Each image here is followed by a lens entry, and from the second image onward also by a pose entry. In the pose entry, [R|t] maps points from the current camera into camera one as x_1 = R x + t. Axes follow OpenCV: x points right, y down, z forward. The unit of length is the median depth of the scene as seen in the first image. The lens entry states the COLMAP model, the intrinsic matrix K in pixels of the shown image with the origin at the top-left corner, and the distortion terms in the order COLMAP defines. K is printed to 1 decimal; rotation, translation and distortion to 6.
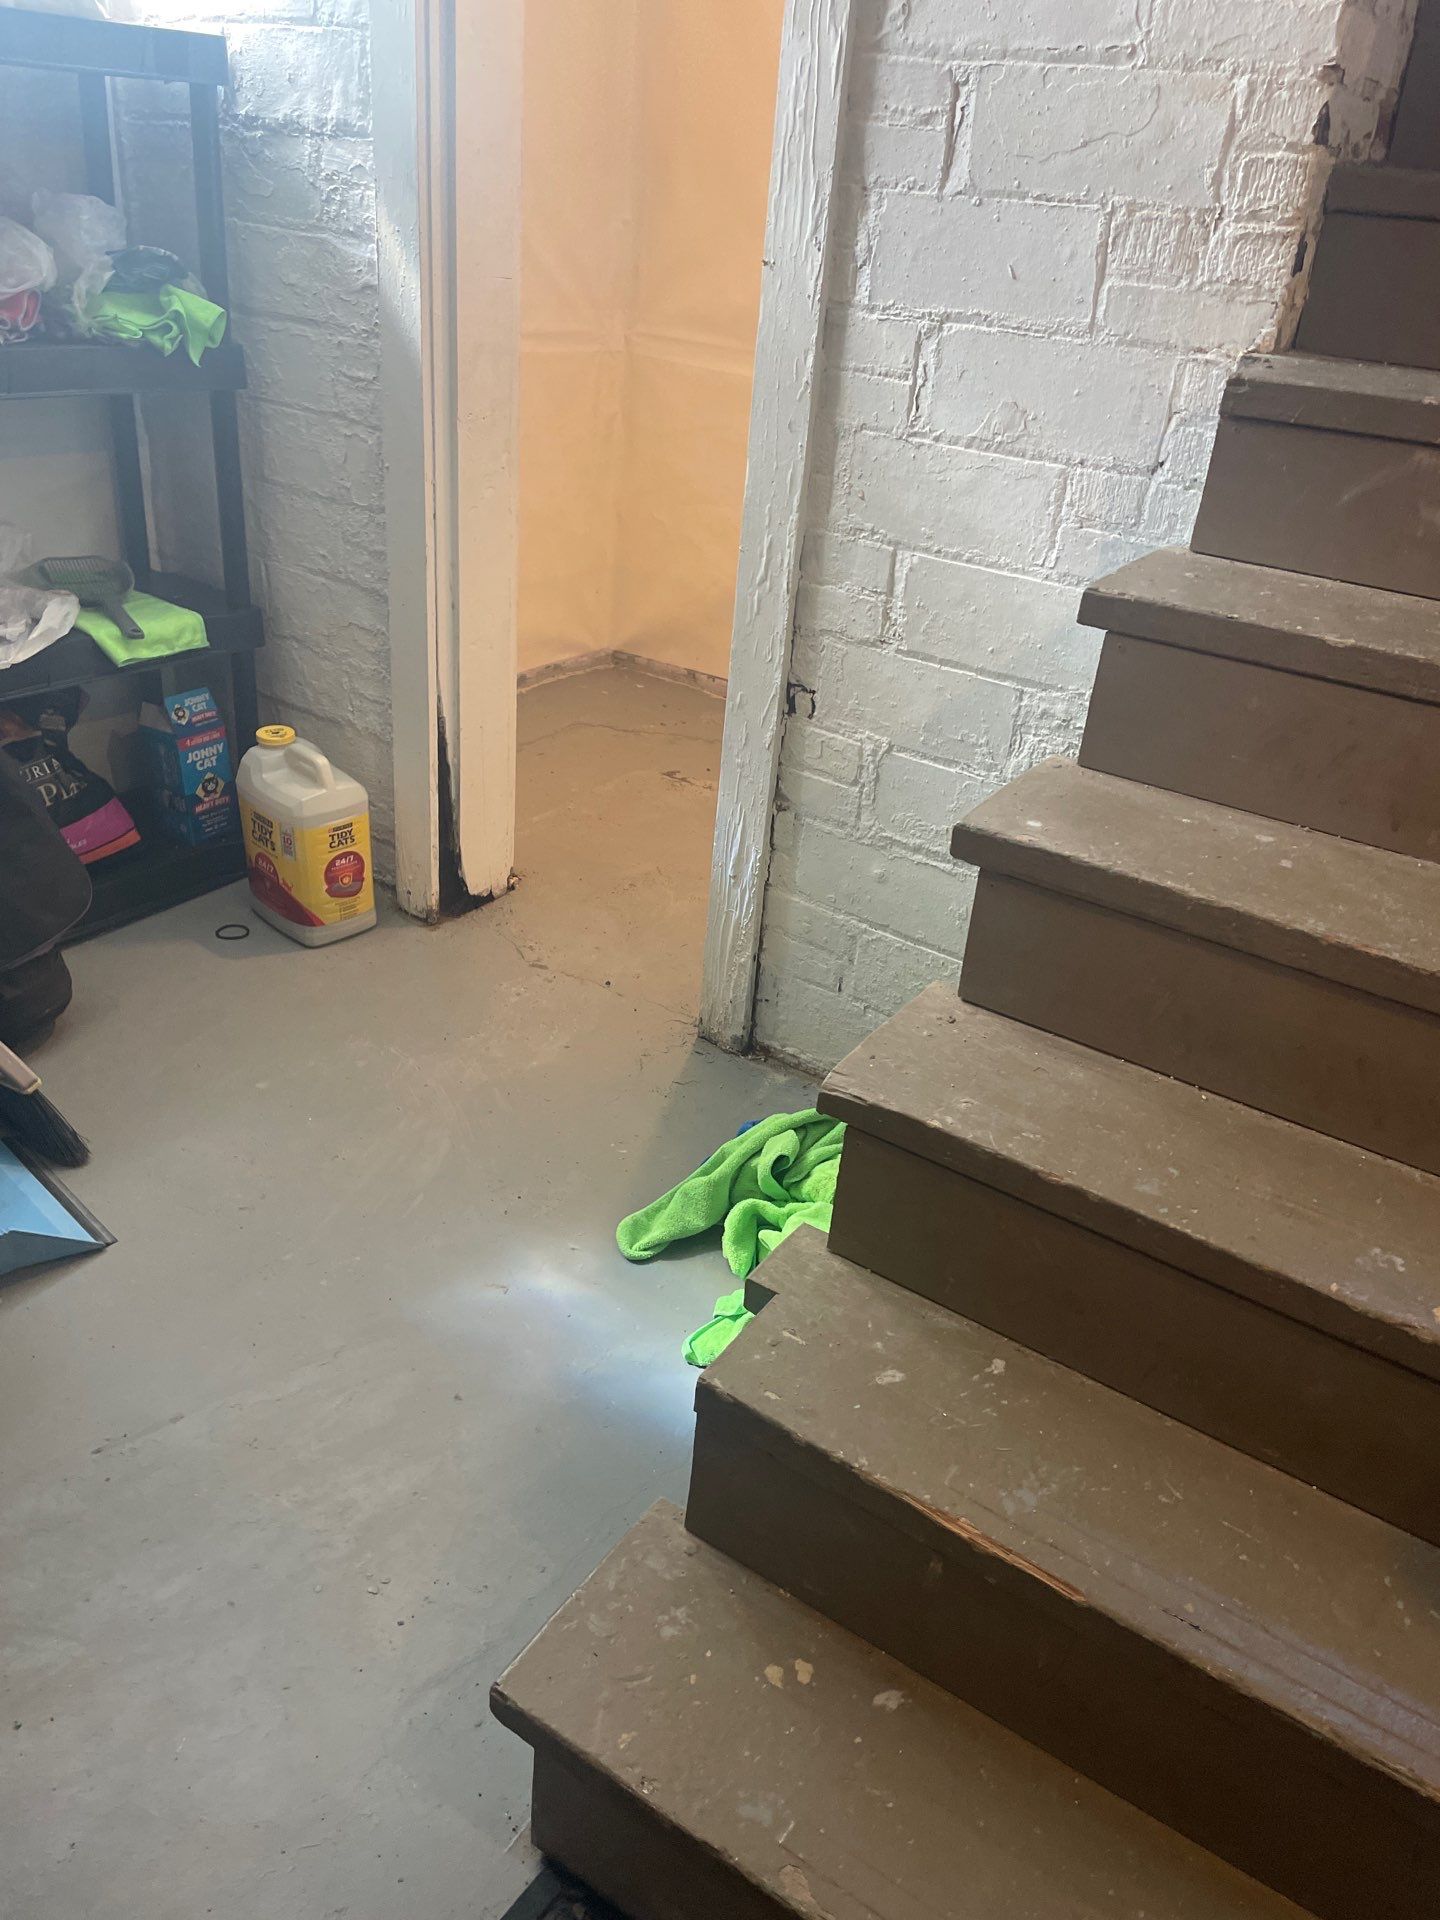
lens RADIAL K [[1488.7, 0, 734.0], [0, 1488.7, 960.3], [0, 0, 1]] dist [0.069063, -0.098282]
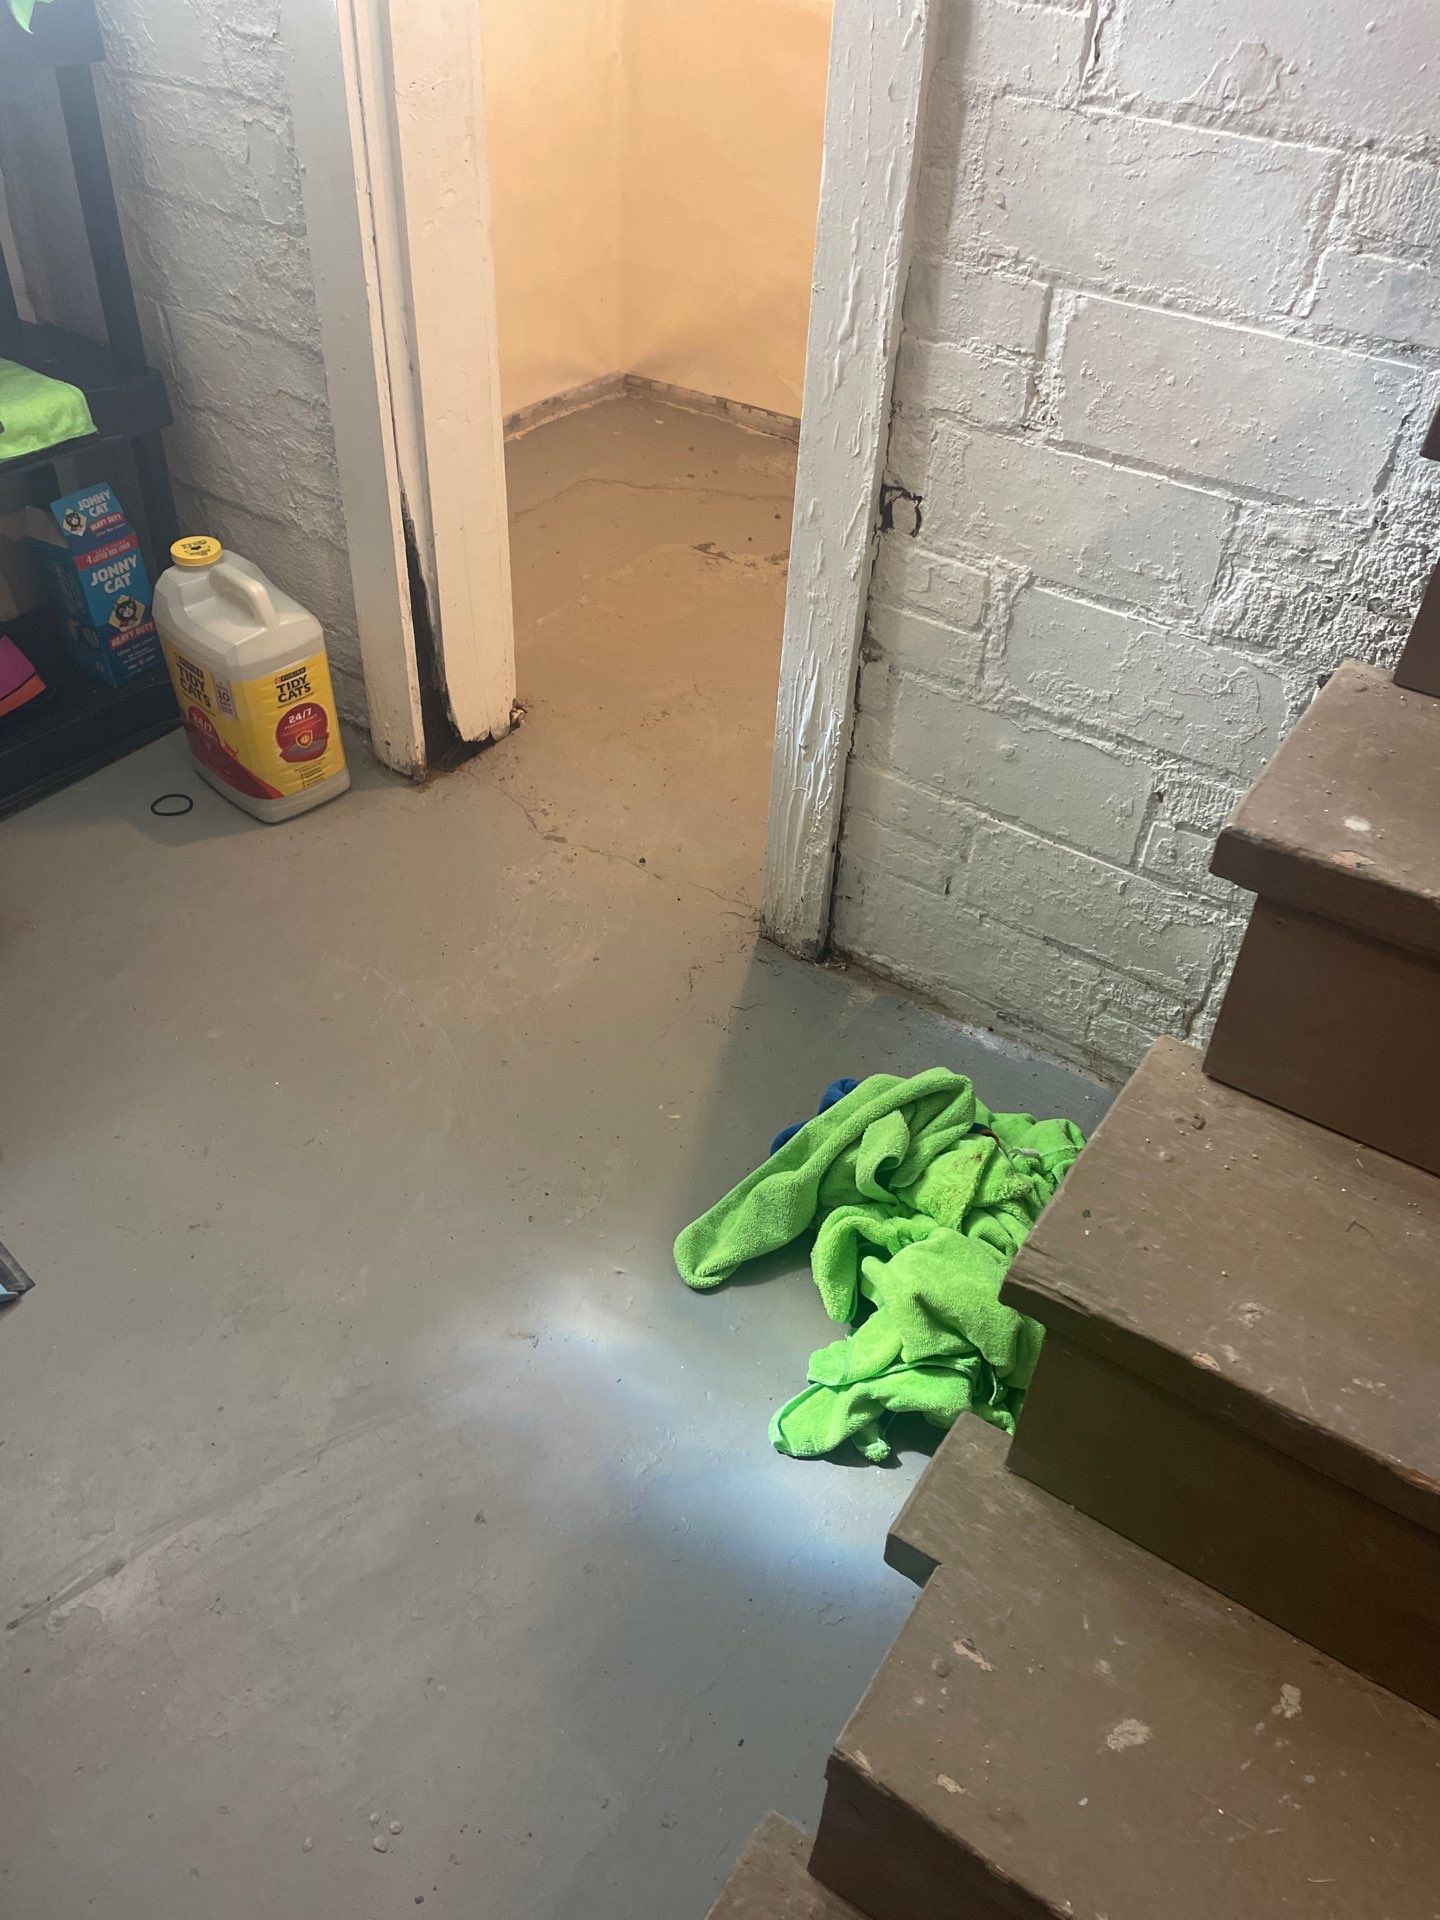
lens RADIAL K [[1488.7, 0, 720.4], [0, 1488.7, 965.9], [0, 0, 1]] dist [0.069063, -0.098282]
pose [[0.999183, -0.028043, -0.029117, -0.027489], [0.033427, 0.978196, 0.204975, -0.117345], [0.022734, -0.205781, 0.978334, 0.270230]]
